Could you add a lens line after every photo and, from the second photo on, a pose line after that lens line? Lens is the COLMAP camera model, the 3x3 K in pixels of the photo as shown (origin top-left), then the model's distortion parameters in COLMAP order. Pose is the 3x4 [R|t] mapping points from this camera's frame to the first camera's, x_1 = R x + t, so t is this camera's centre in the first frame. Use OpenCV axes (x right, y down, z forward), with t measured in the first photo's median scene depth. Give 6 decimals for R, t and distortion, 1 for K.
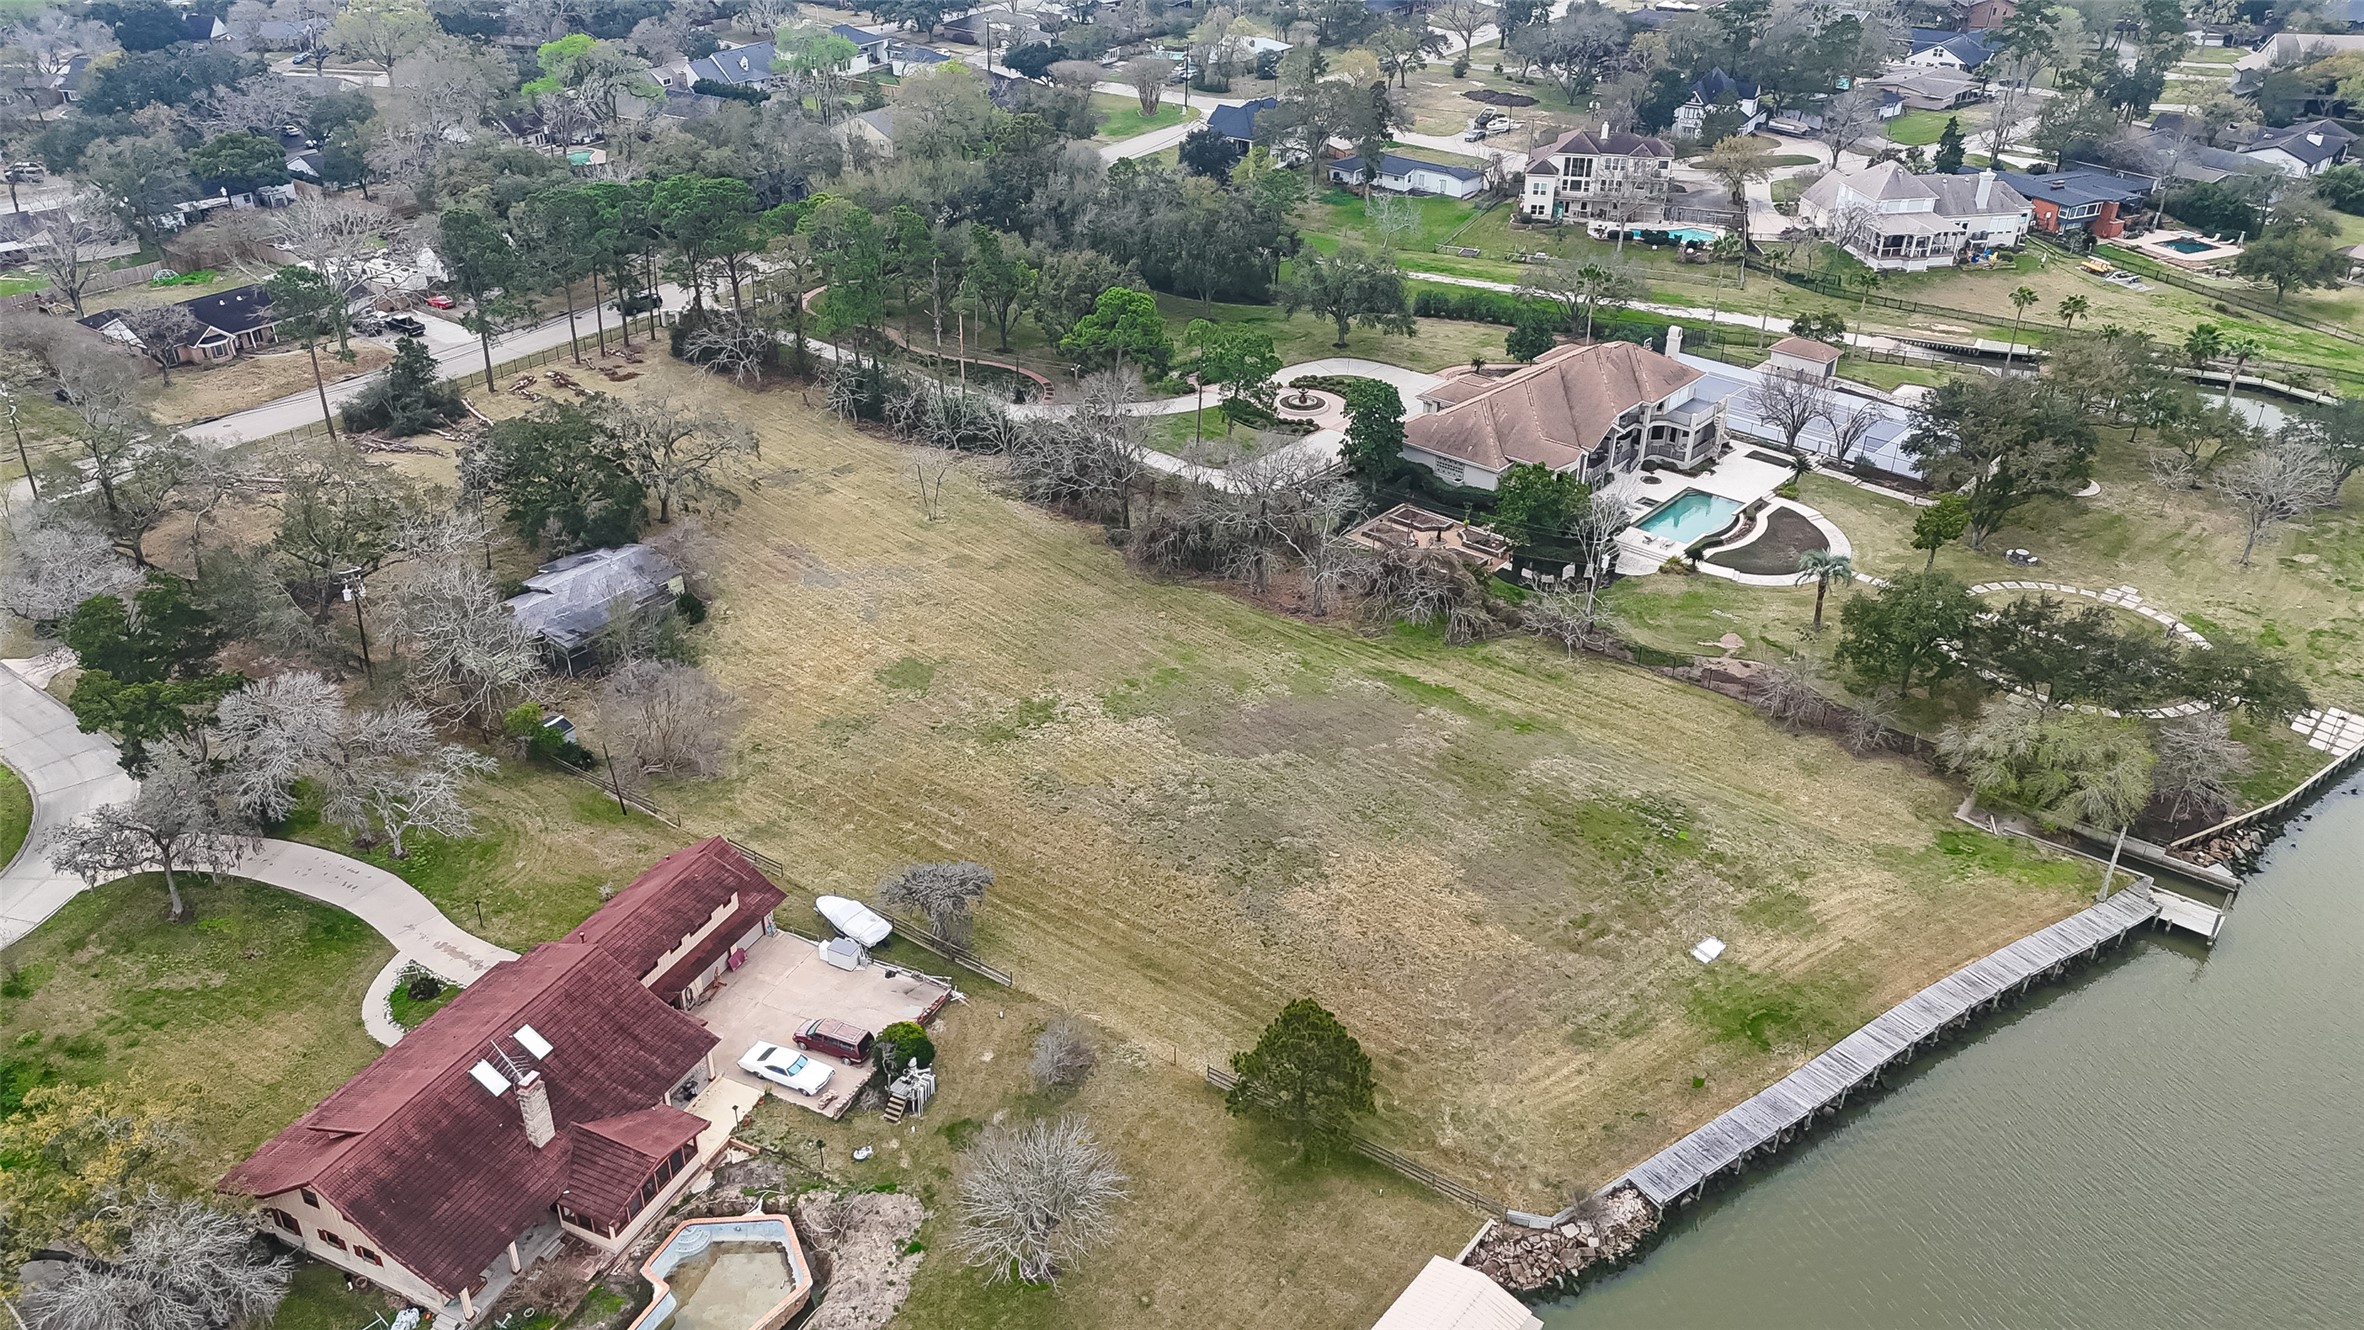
lens RADIAL K [[1731.8, 0, 1178.7], [0, 1731.8, 675.0], [0, 0, 1]] dist [0.084260, -0.080117]
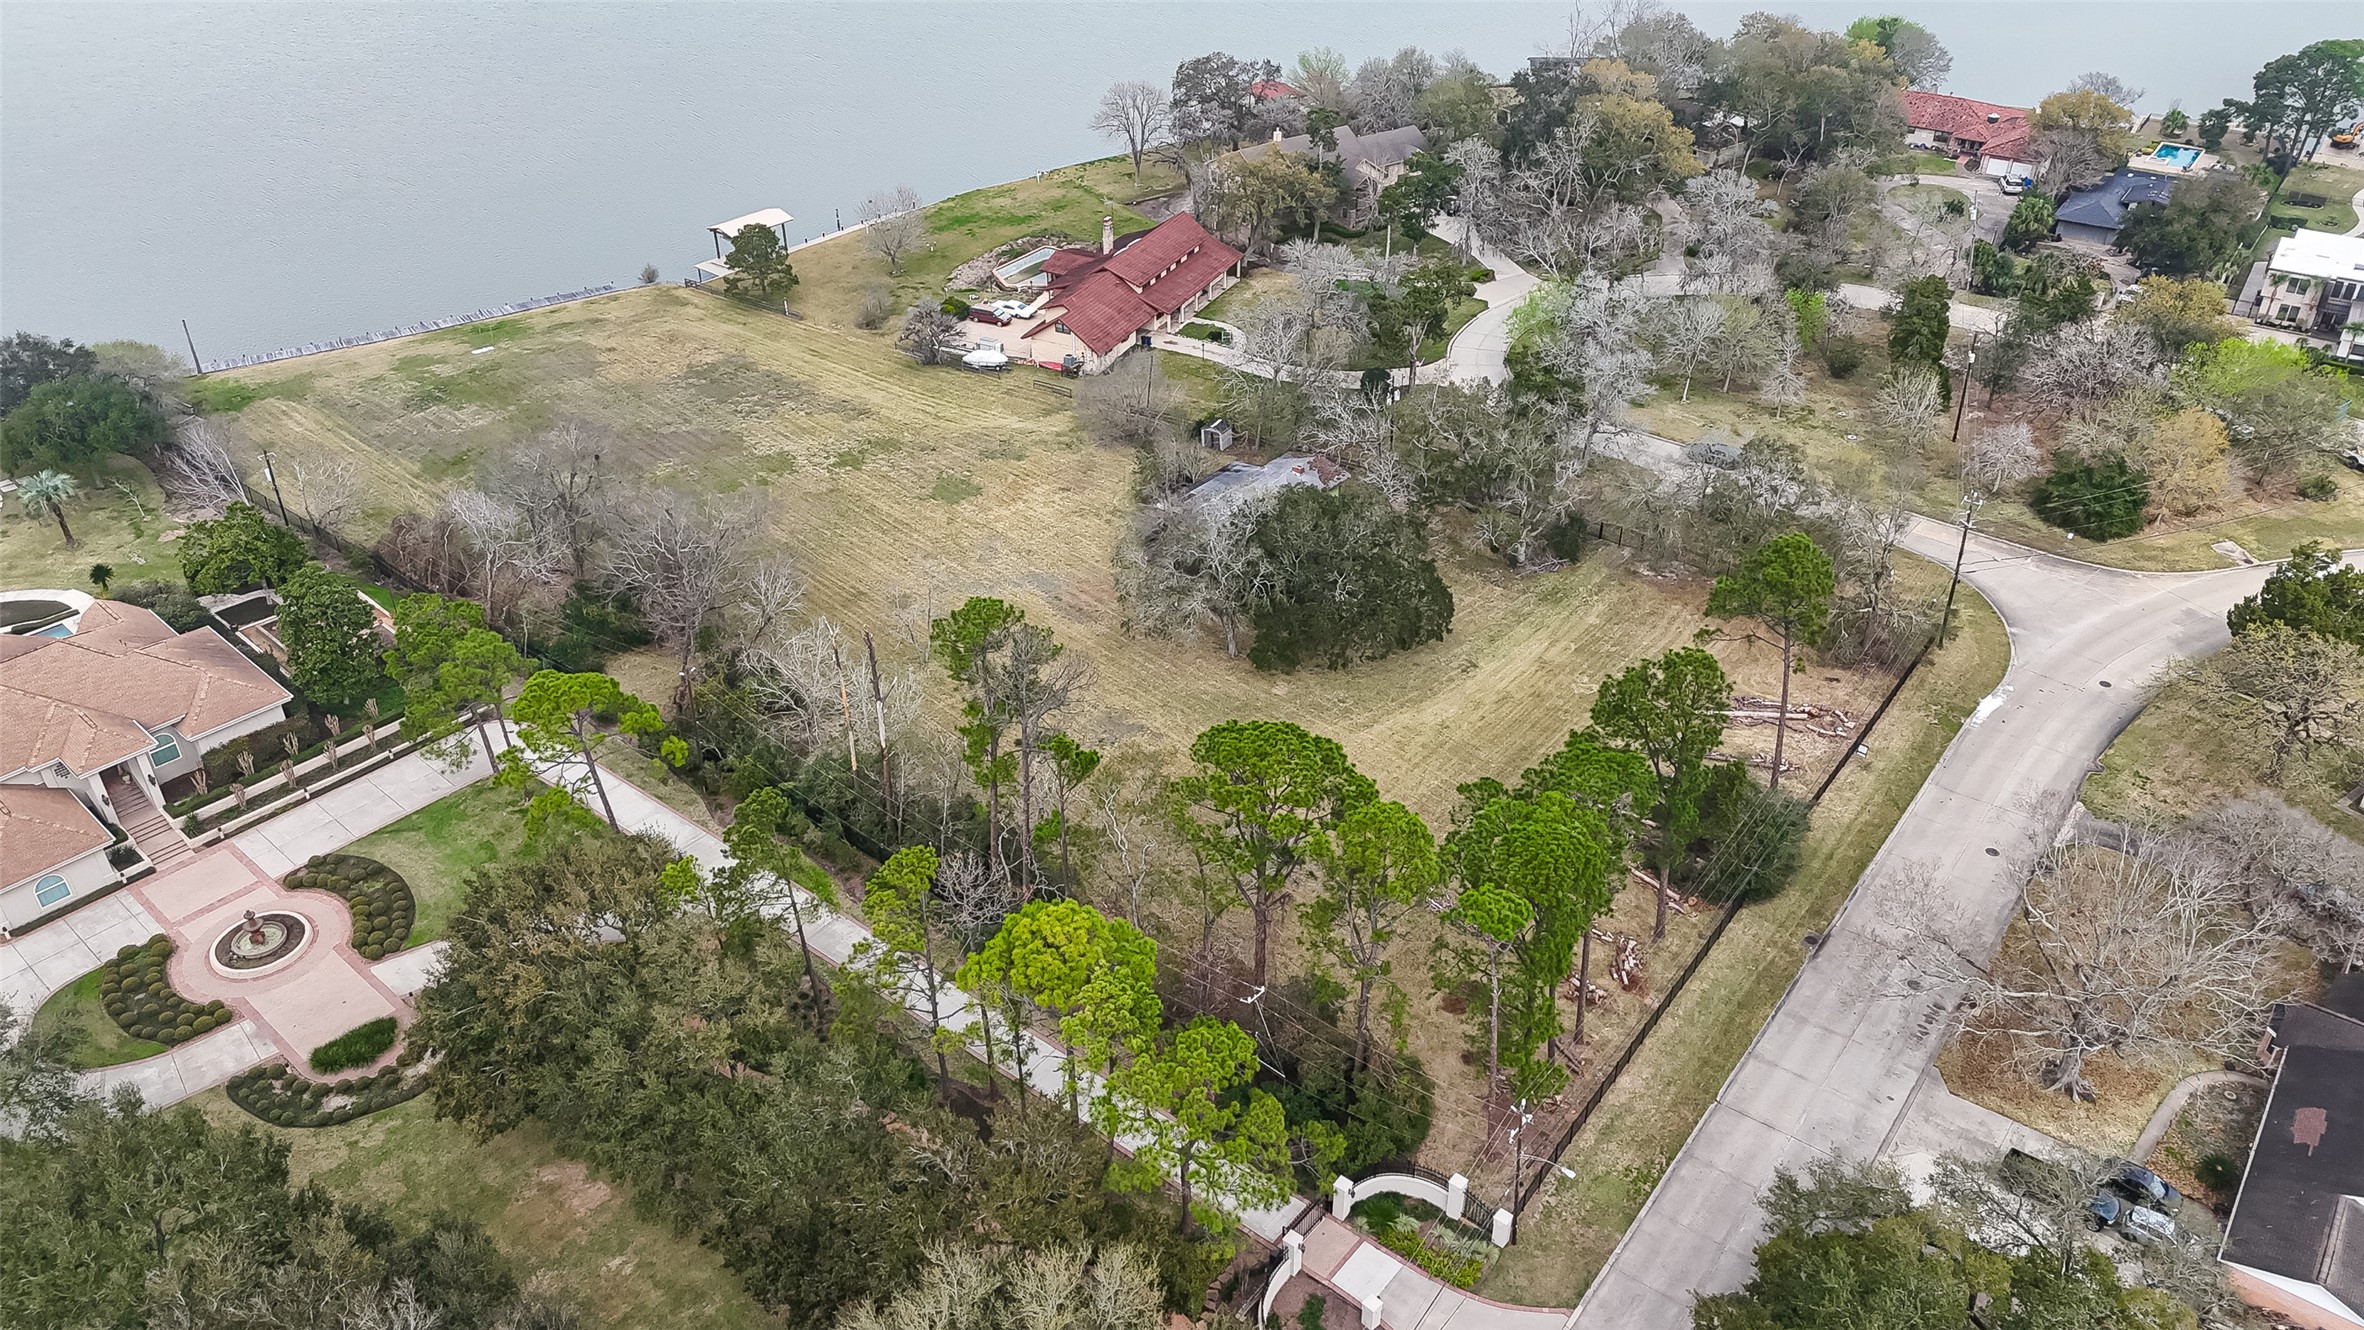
lens RADIAL K [[1731.8, 0, 1178.7], [0, 1731.8, 675.0], [0, 0, 1]] dist [0.084260, -0.080117]
pose [[-0.999621, -0.015650, 0.022667, -0.288110], [0.013512, 0.438508, 0.898626, -0.846661], [-0.024004, 0.898591, -0.438130, 1.385954]]
